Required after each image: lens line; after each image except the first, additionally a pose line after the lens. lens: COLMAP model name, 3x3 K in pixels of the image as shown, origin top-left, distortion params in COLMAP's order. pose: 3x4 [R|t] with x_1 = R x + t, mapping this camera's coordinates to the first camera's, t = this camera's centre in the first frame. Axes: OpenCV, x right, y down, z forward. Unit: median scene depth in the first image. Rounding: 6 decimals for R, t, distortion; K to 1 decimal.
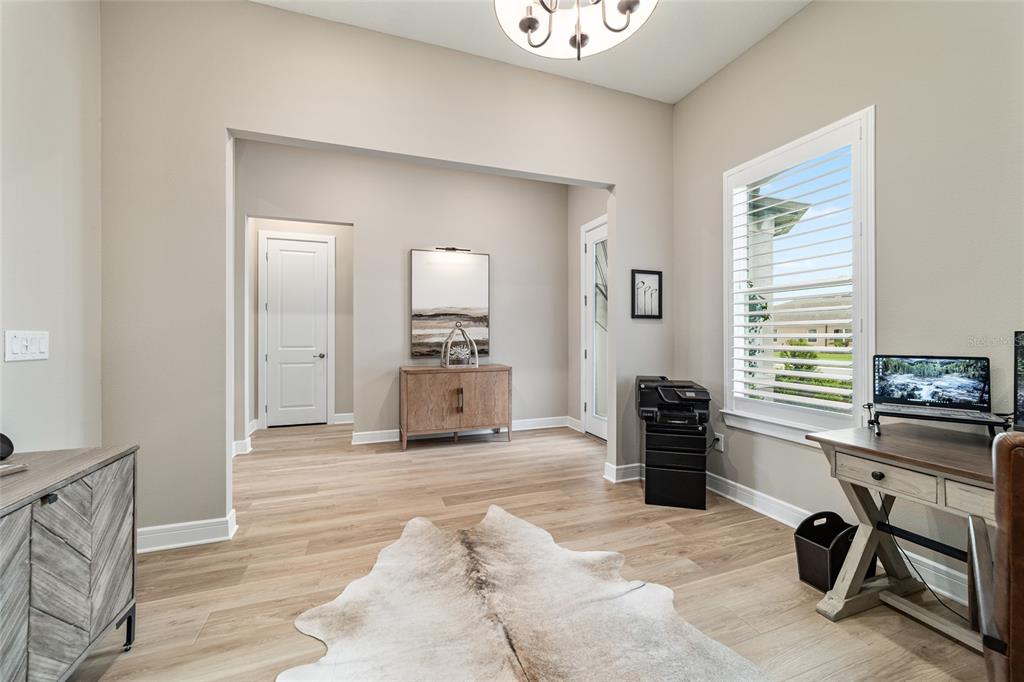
lens RADIAL K [[390.6, 0, 507.2], [0, 390.6, 335.8], [0, 0, 1]] dist [-0.012096, 0.004560]
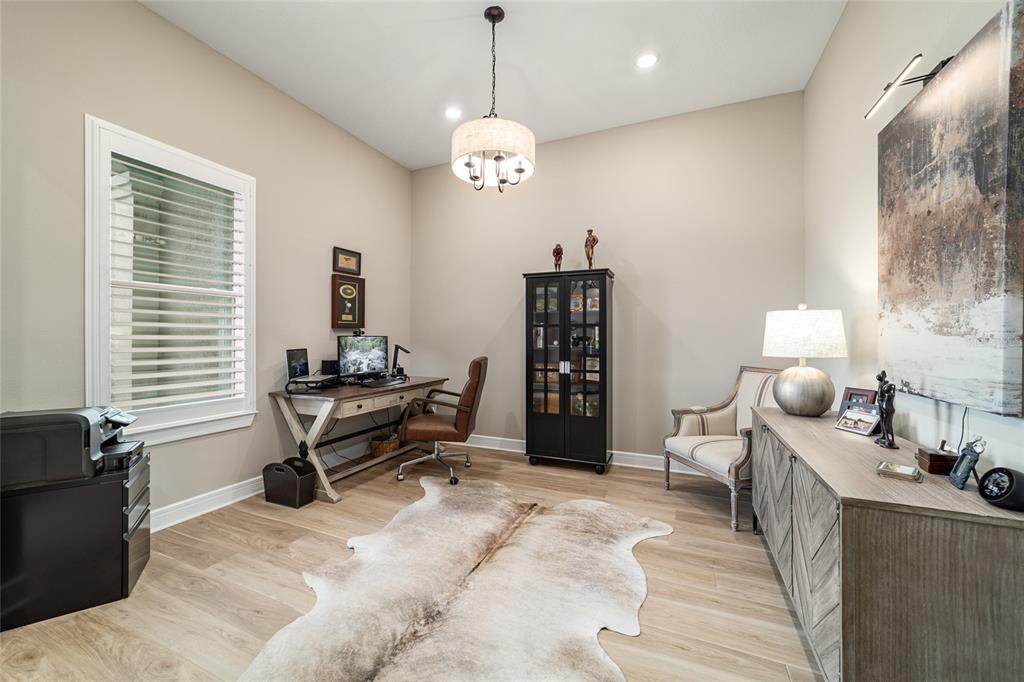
lens RADIAL K [[390.6, 0, 504.6], [0, 390.6, 337.5], [0, 0, 1]] dist [-0.012096, 0.004560]
pose [[-0.713365, 0.001644, 0.700791, -0.670196], [0.002211, 0.999998, -0.000096, 0.002645], [-0.700789, 0.001481, -0.713367, 1.263472]]
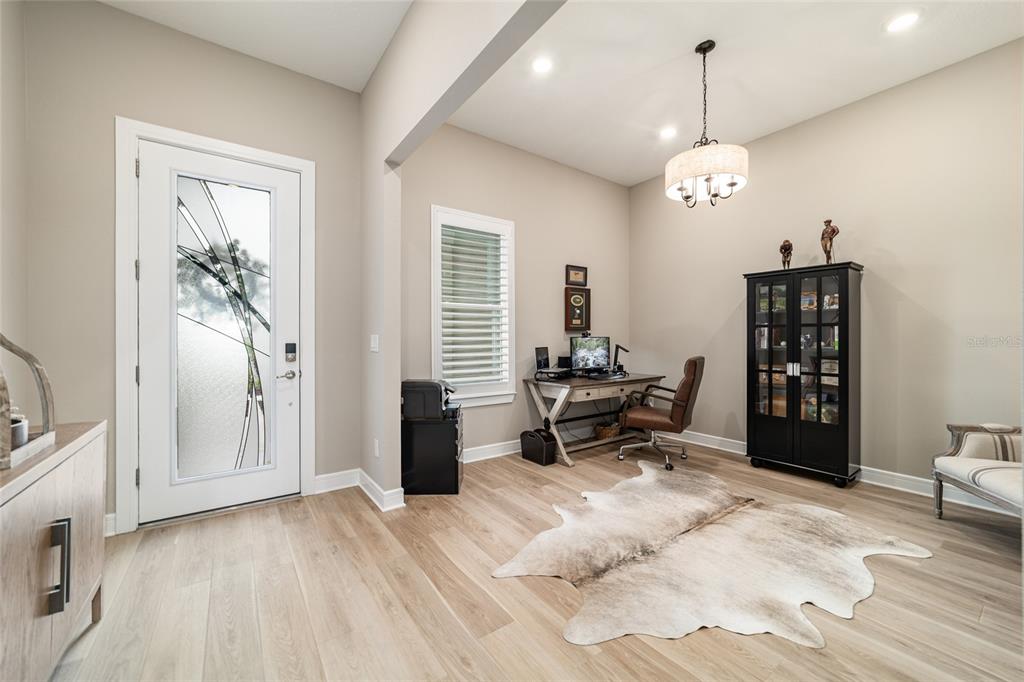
lens RADIAL K [[390.6, 0, 508.7], [0, 390.6, 337.2], [0, 0, 1]] dist [-0.012096, 0.004560]
pose [[-0.258052, 0.004125, 0.966122, -0.900121], [0.003890, 0.999987, -0.003231, -0.000147], [-0.966123, 0.002924, -0.258064, 1.414547]]
